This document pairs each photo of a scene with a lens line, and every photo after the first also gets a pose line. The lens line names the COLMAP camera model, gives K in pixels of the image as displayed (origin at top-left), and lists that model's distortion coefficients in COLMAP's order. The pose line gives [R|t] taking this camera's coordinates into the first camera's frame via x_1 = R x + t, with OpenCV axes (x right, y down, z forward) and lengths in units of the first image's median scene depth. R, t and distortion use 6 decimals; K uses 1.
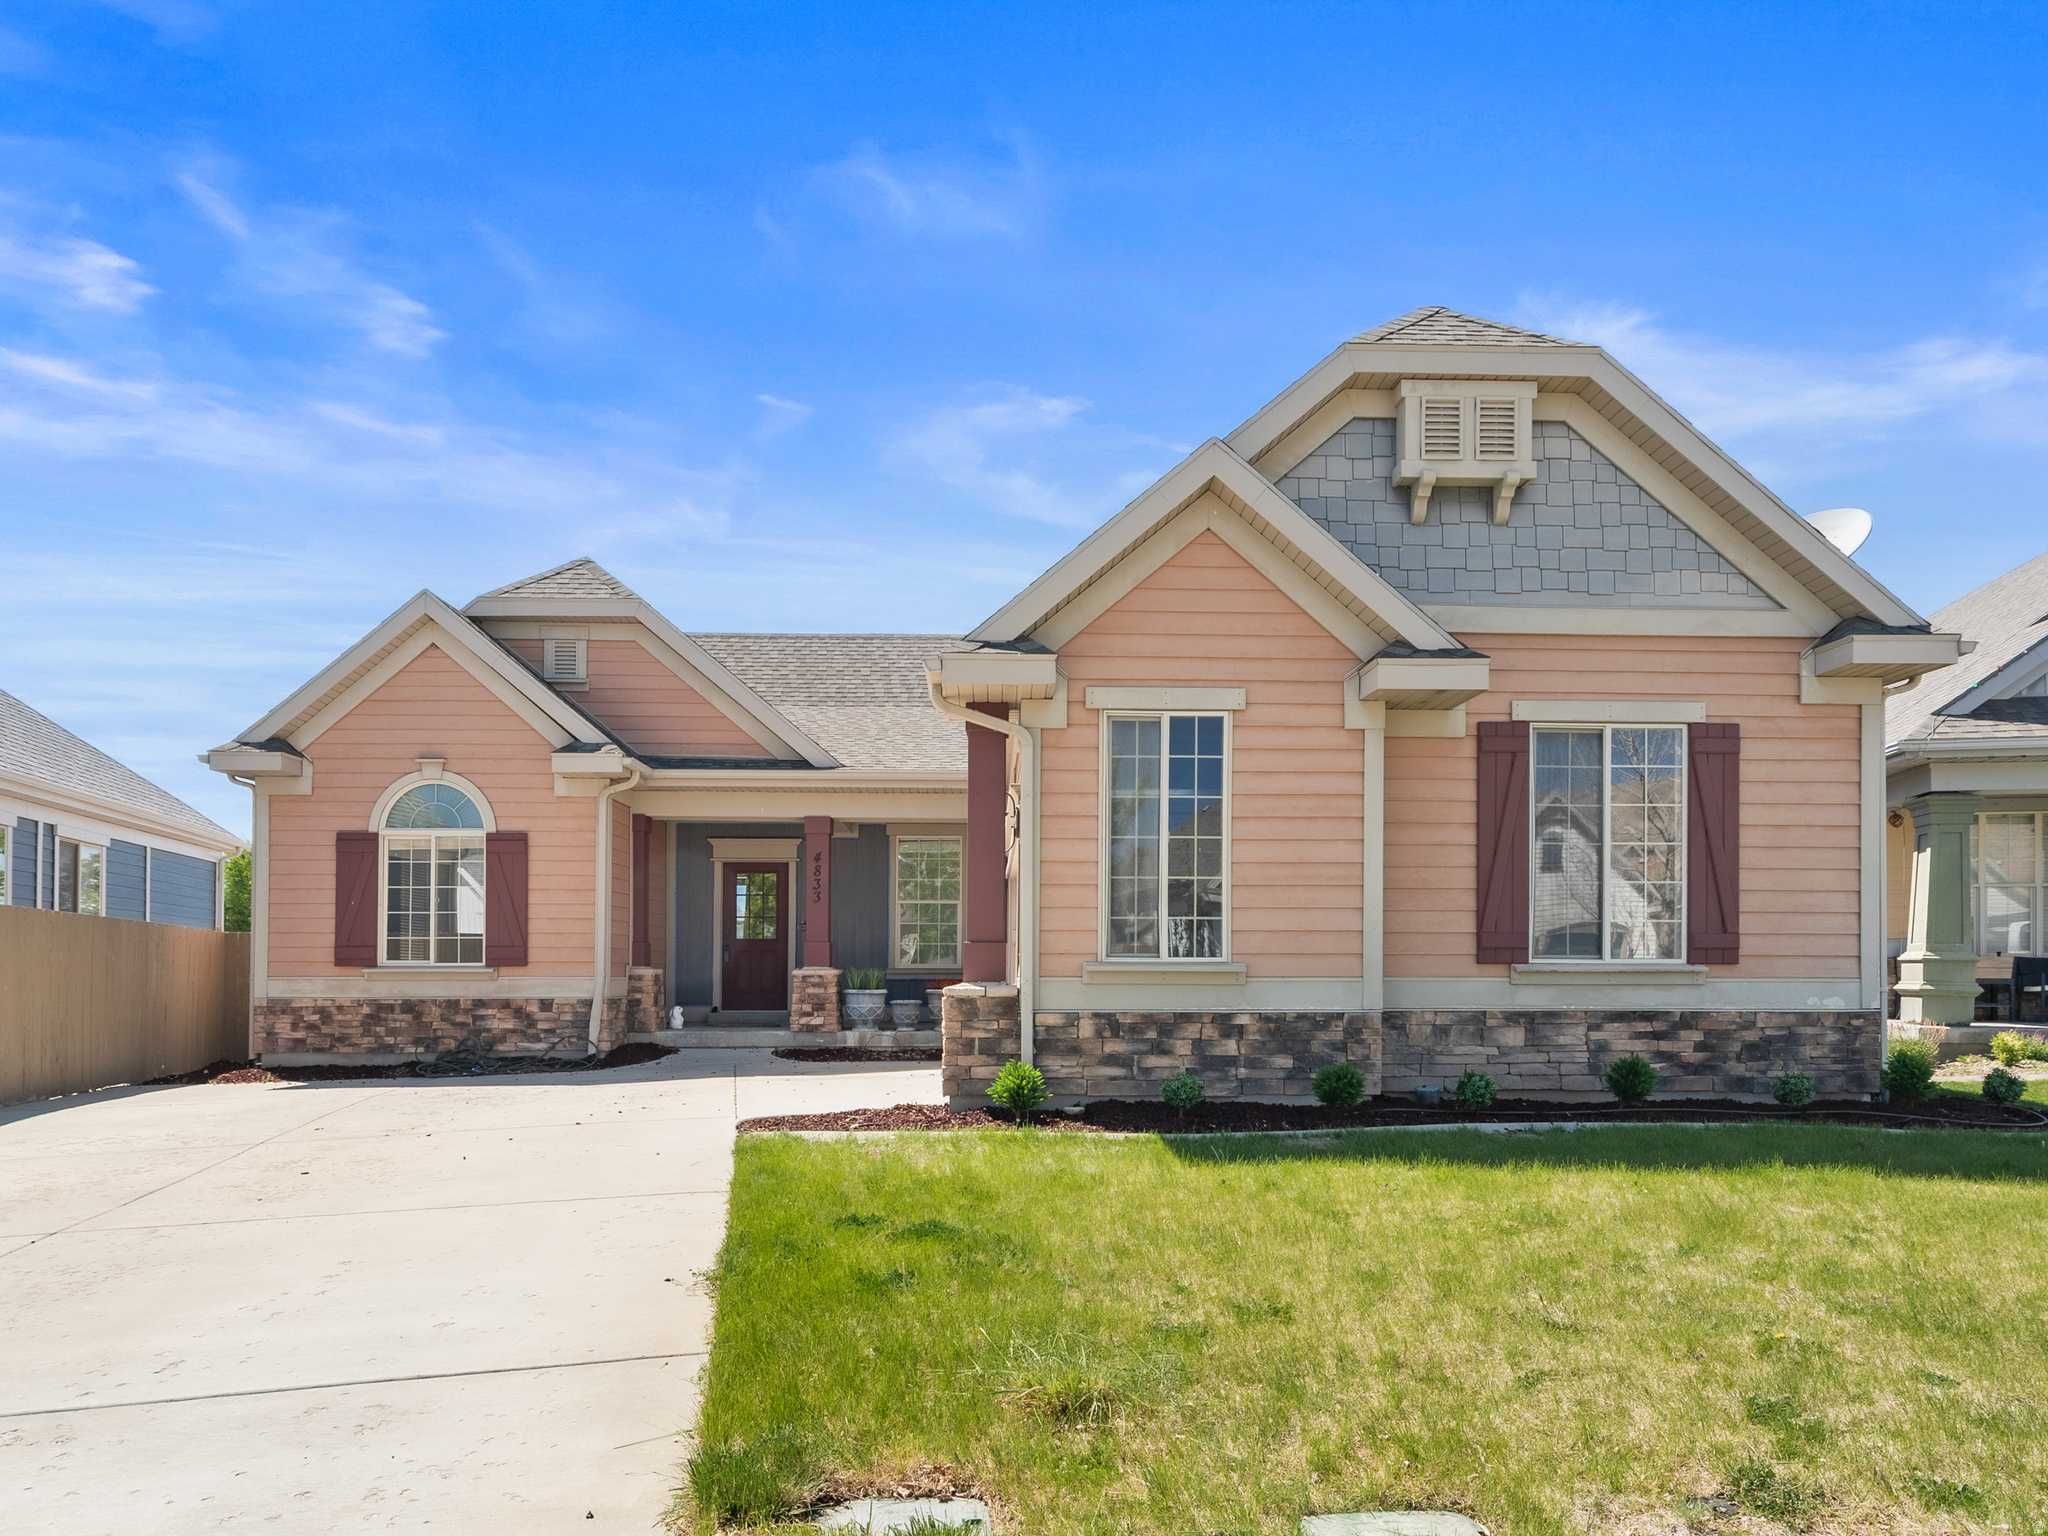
lens RADIAL K [[1064.7, 0, 1005.6], [0, 1064.7, 771.0], [0, 0, 1]] dist [-0.002975, 0.001025]
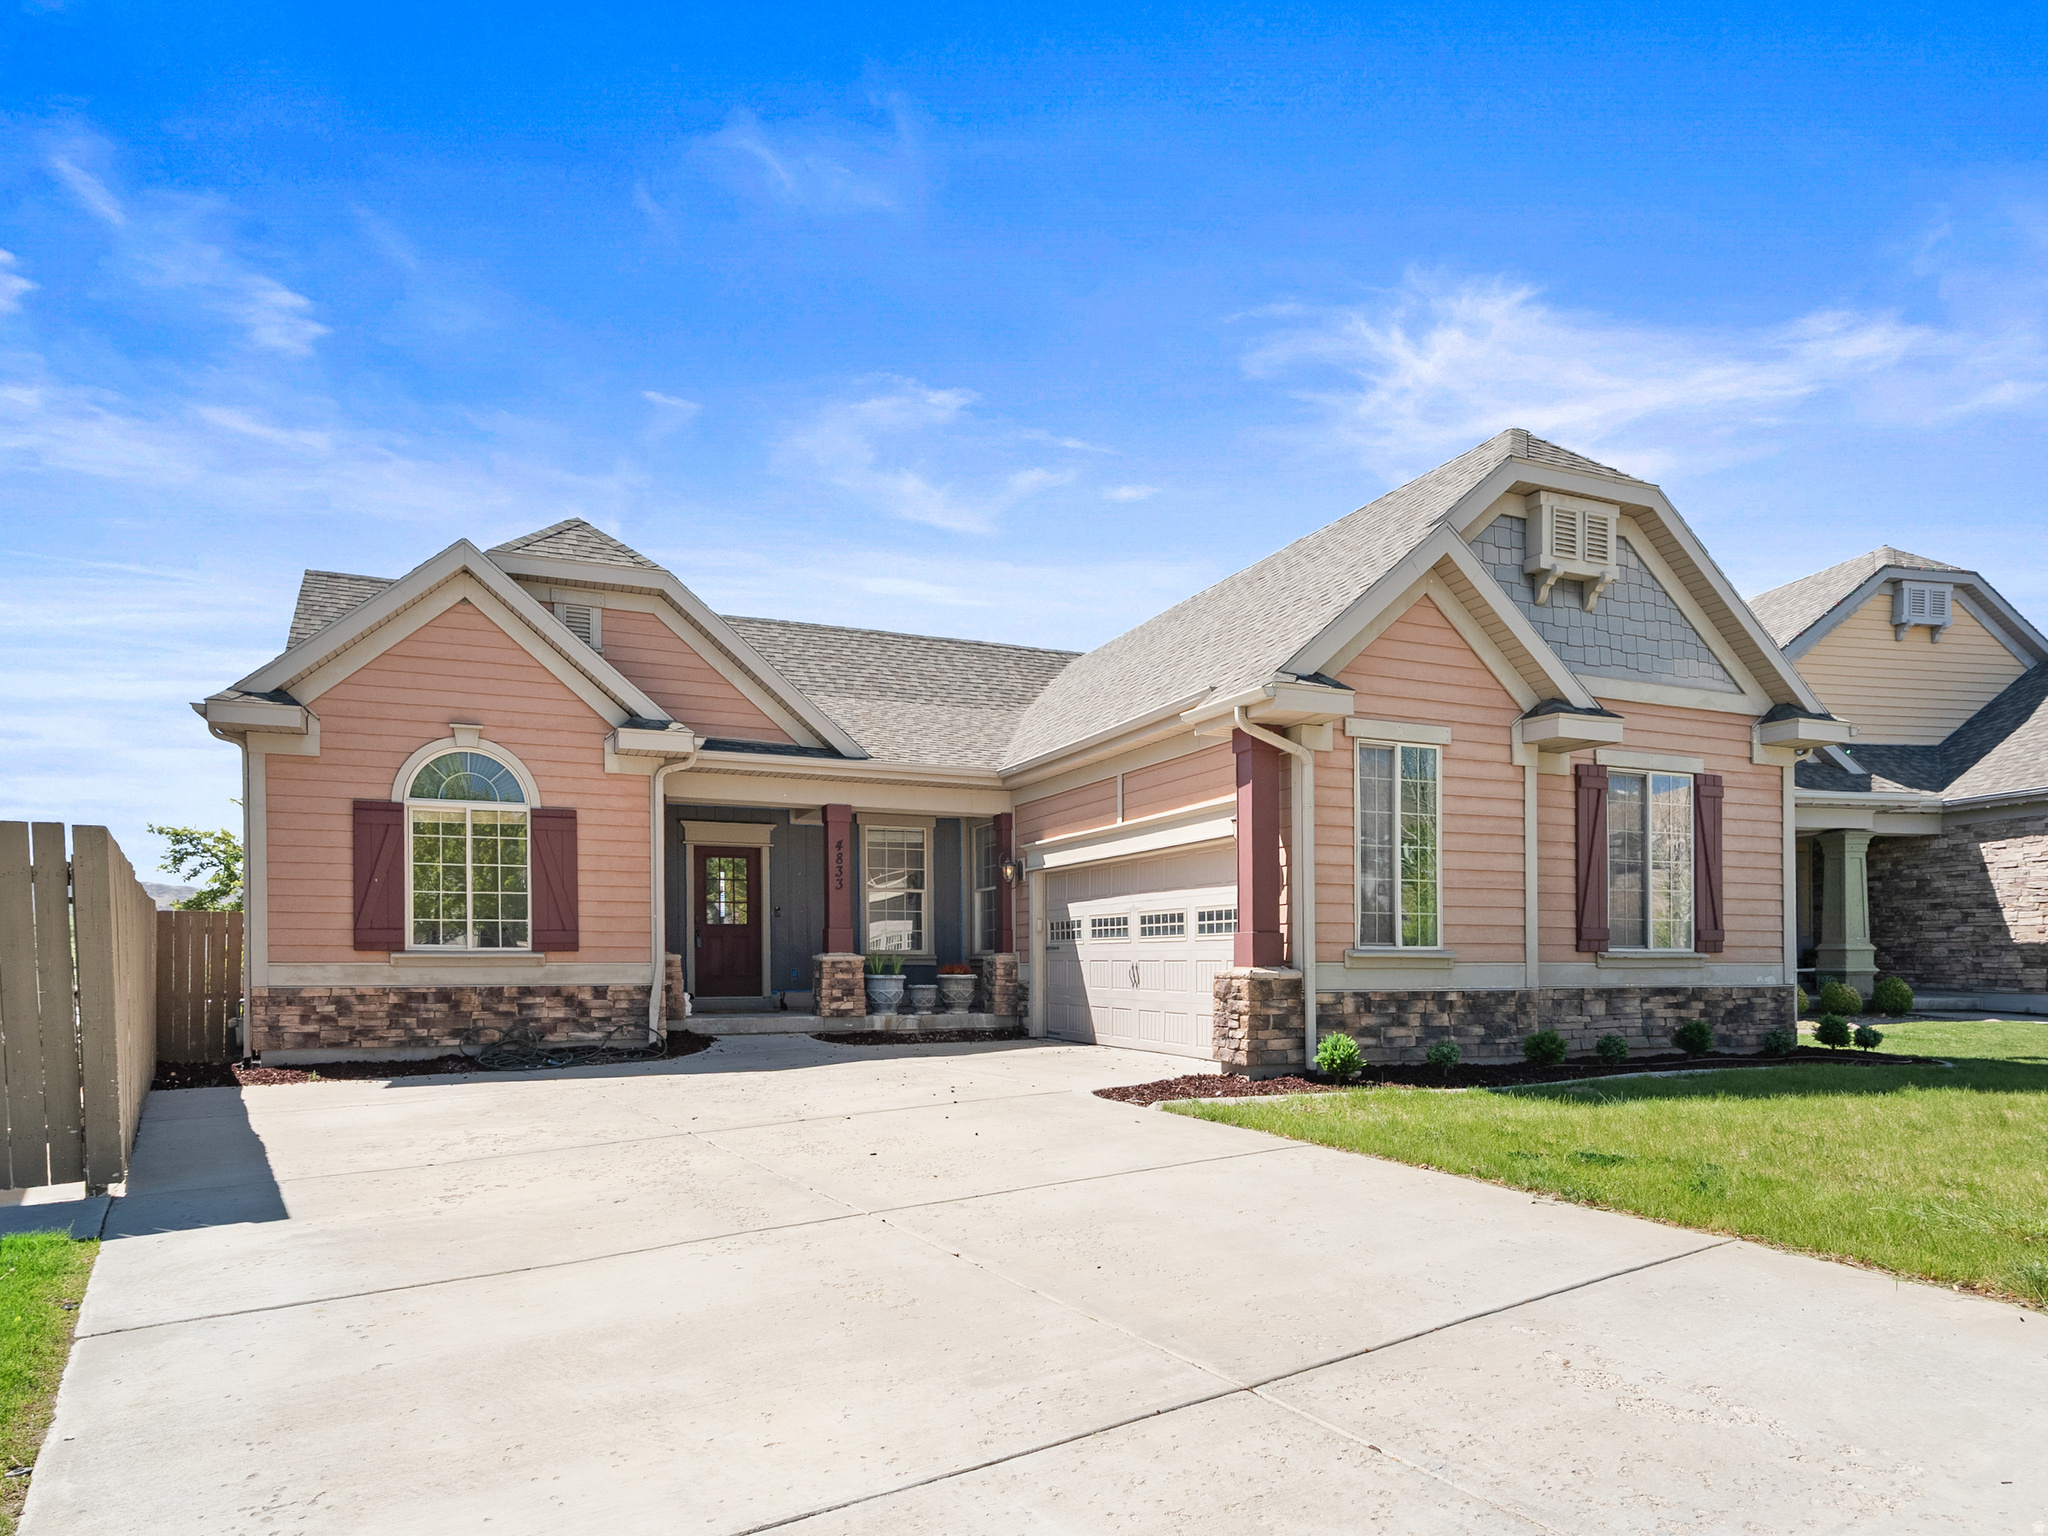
lens RADIAL K [[1031.1, 0, 1024.2], [0, 1031.1, 762.8], [0, 0, 1]] dist [-0.003552, -0.000345]
pose [[0.951163, 0.058311, 0.303132, -0.371588], [-0.058128, 0.998263, -0.009637, 0.002249], [-0.303168, -0.008454, 0.952900, 0.009880]]
